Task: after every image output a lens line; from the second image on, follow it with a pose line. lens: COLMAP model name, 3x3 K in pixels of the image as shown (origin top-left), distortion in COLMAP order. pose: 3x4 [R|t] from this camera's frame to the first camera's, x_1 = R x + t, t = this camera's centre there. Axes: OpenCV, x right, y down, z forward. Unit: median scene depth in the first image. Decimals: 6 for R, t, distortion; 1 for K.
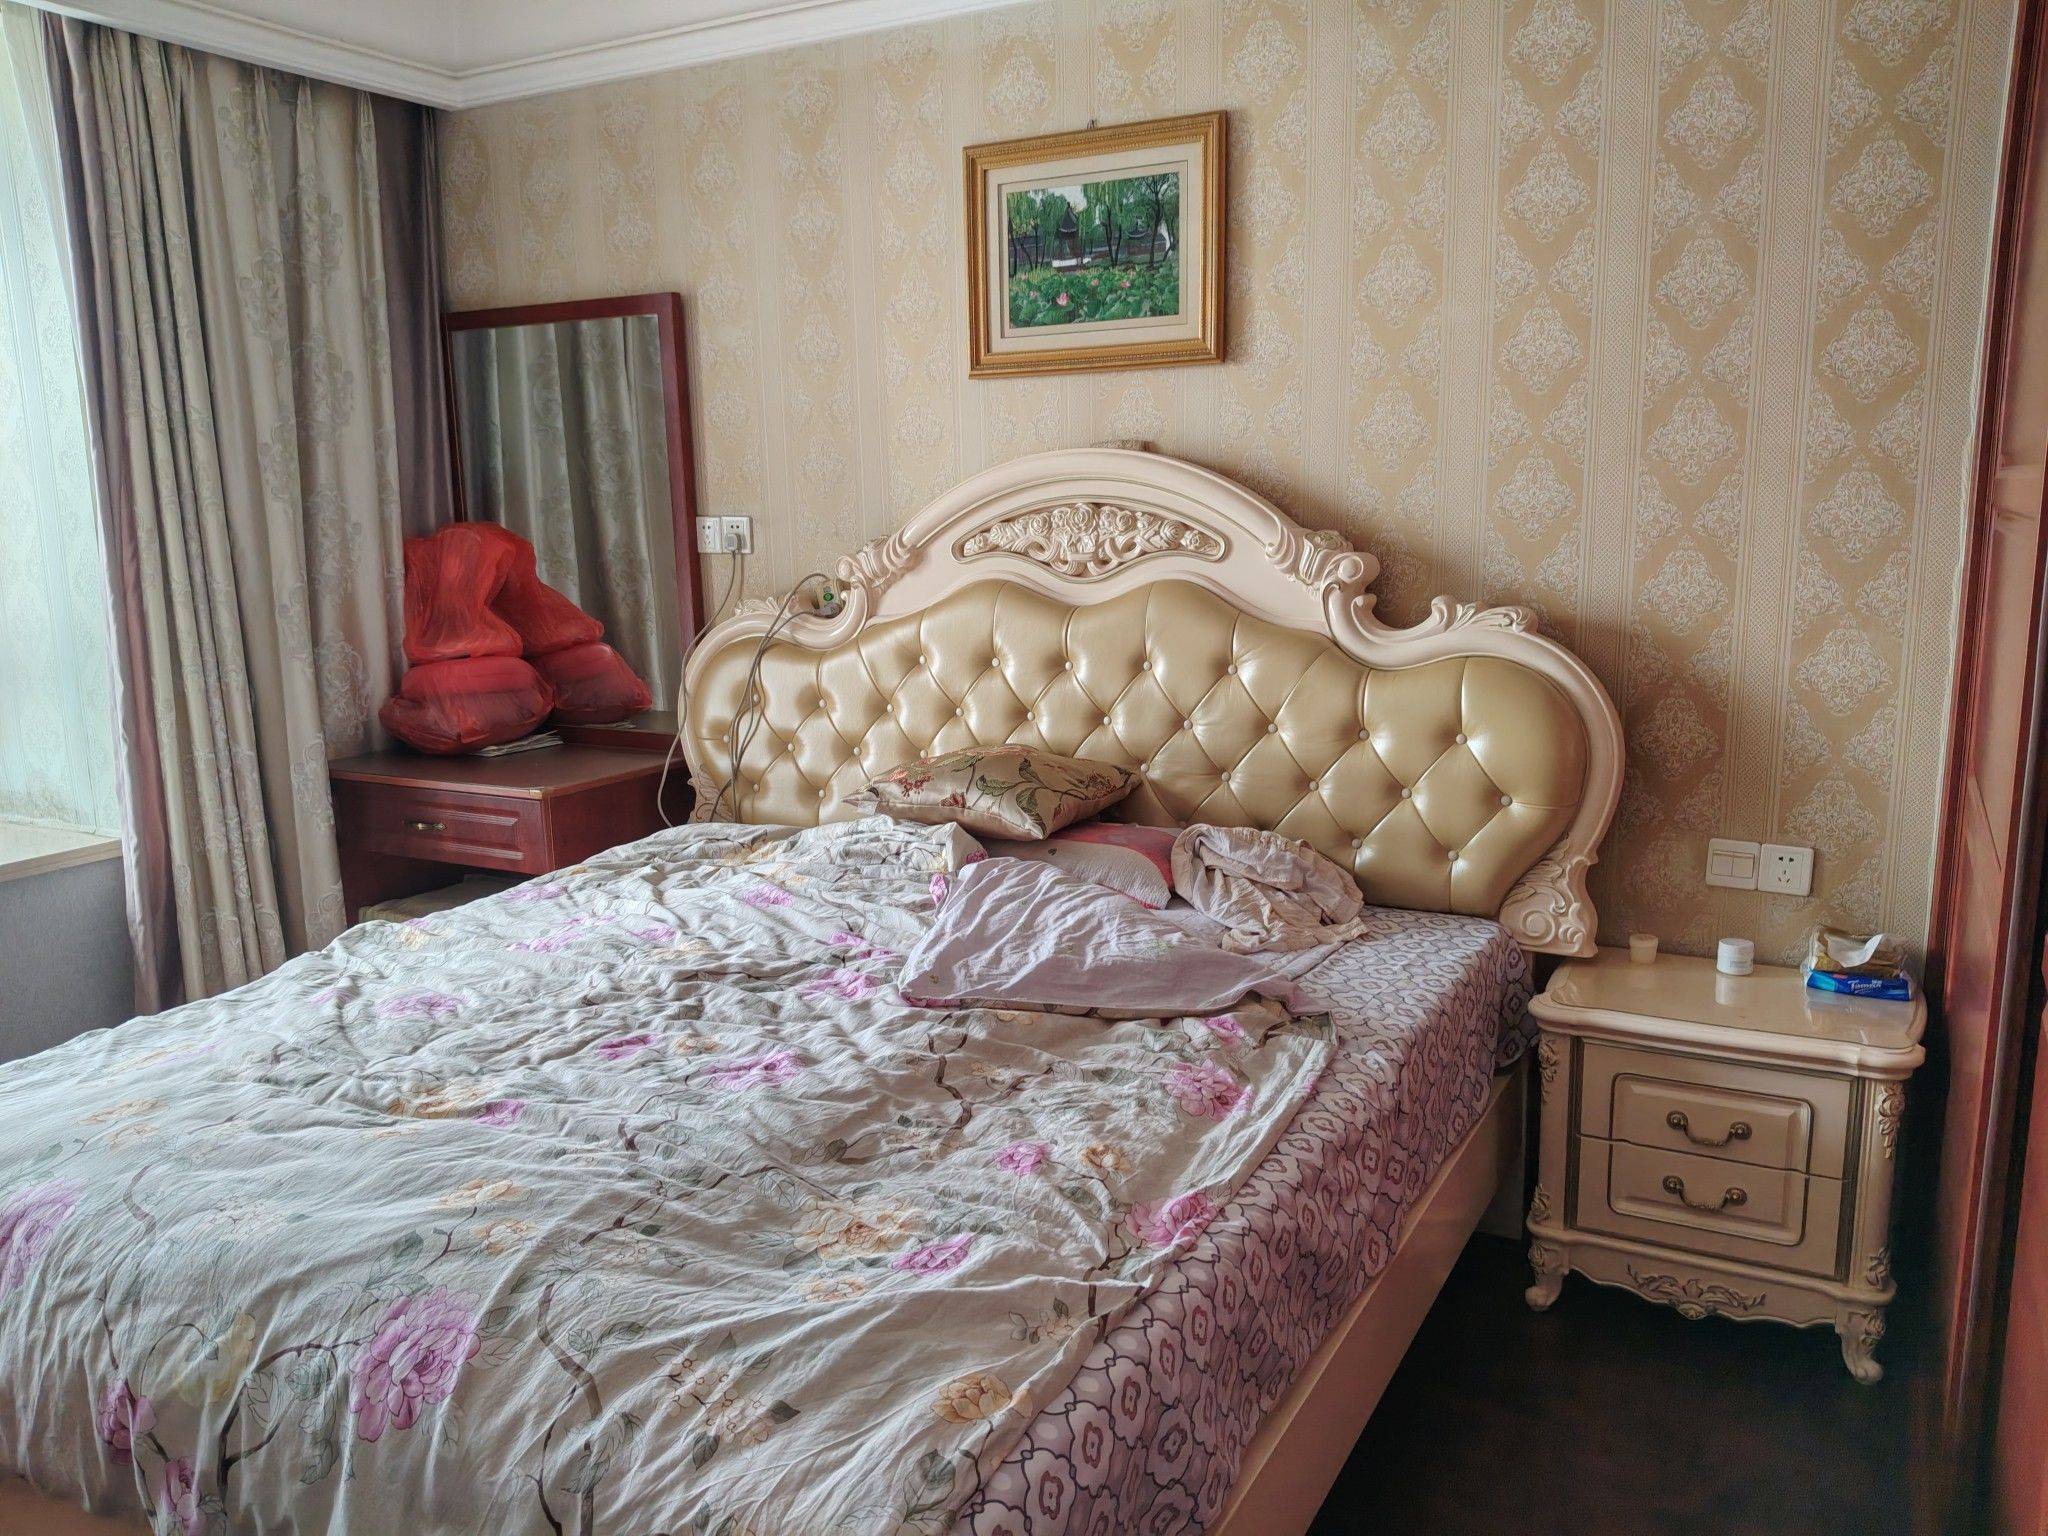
lens RADIAL K [[1563.6, 0, 1025.0], [0, 1563.6, 774.5], [0, 0, 1]] dist [0.090926, -0.173339]
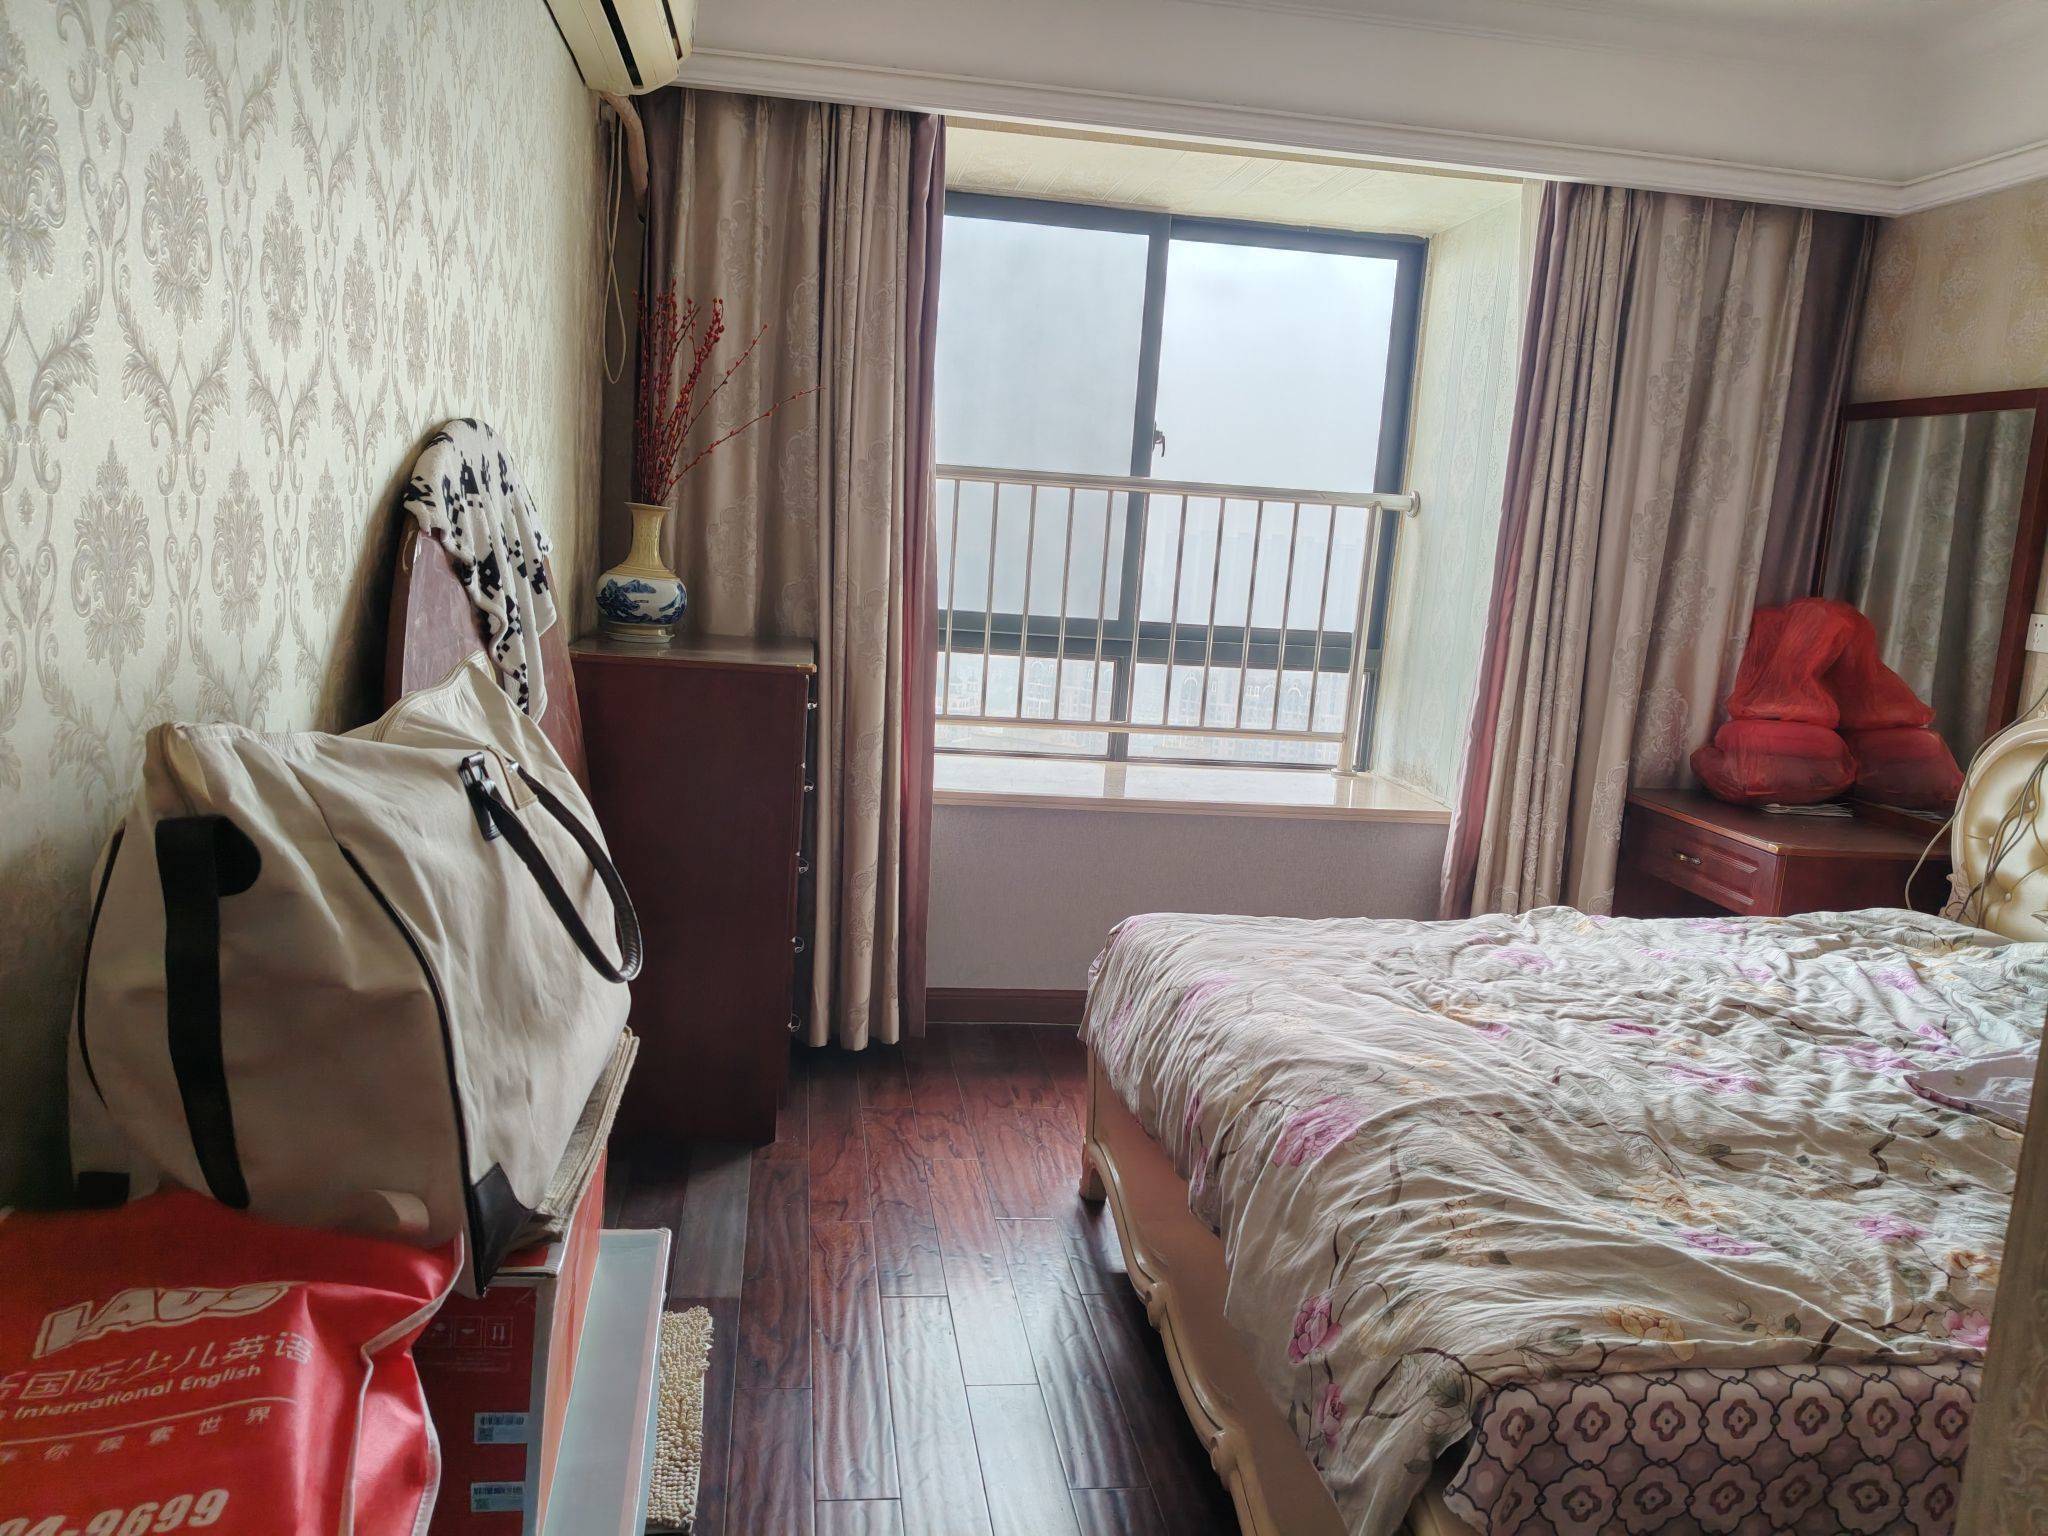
lens RADIAL K [[1563.6, 0, 1025.0], [0, 1563.6, 774.5], [0, 0, 1]] dist [0.090926, -0.173339]
pose [[0.590102, 0.187691, -0.785208, 0.343481], [-0.221516, 0.972915, 0.066085, 0.007790], [0.776344, 0.134940, 0.615695, -0.101204]]
